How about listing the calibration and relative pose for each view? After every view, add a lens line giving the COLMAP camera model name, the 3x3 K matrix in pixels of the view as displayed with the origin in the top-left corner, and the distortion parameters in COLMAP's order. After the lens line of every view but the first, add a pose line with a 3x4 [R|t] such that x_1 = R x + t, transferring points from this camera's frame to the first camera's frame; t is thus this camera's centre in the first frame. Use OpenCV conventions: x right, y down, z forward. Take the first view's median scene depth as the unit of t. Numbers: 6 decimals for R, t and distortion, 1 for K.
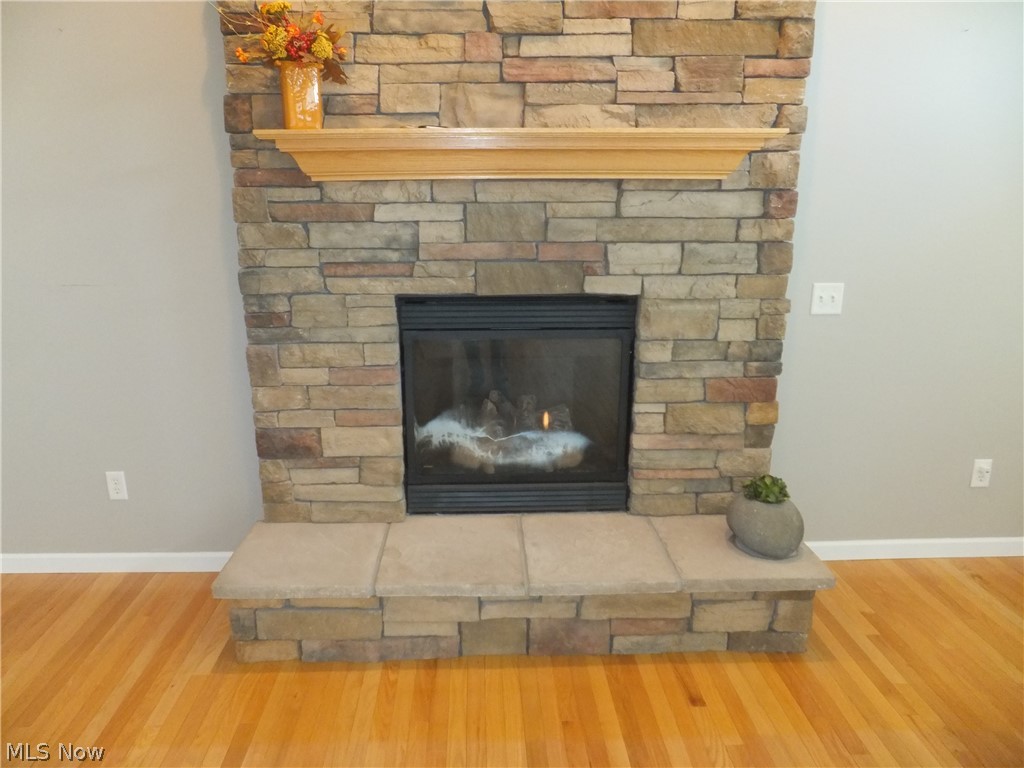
lens RADIAL K [[683.3, 0, 493.0], [0, 683.3, 374.4], [0, 0, 1]] dist [-0.020398, 0.015730]
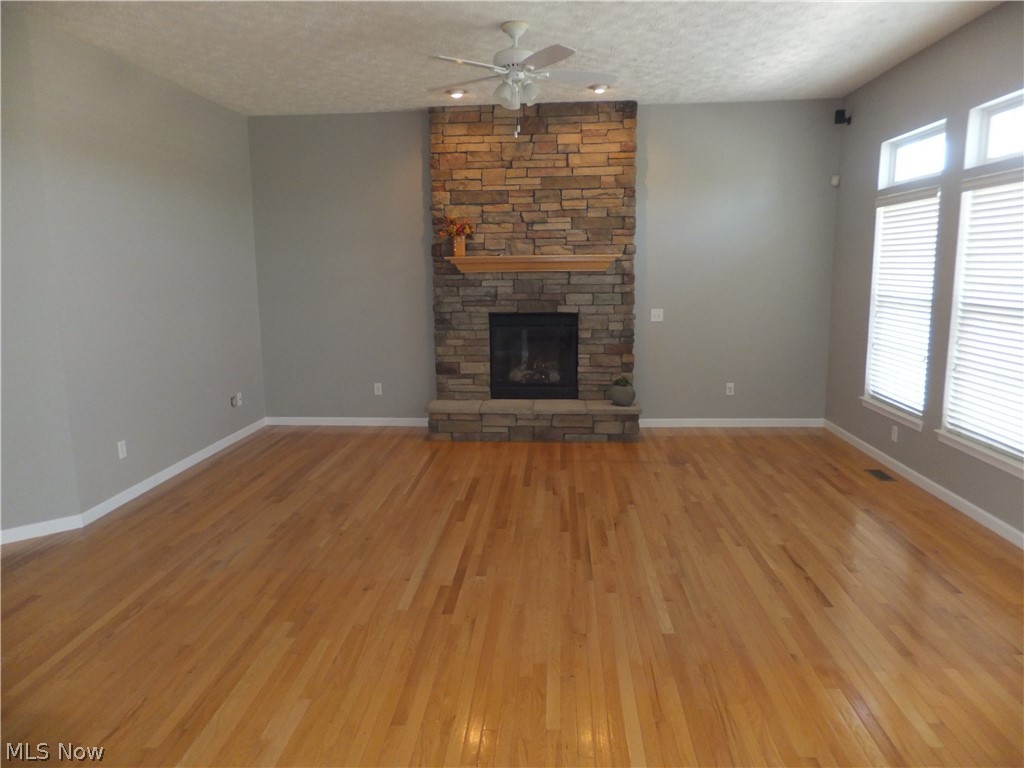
lens RADIAL K [[683.3, 0, 508.0], [0, 683.3, 374.1], [0, 0, 1]] dist [-0.020398, 0.015730]
pose [[0.994721, 0.007801, -0.102321, 0.223314], [-0.017661, 0.995243, -0.095807, 0.400470], [0.101087, 0.097109, 0.990127, -1.729015]]
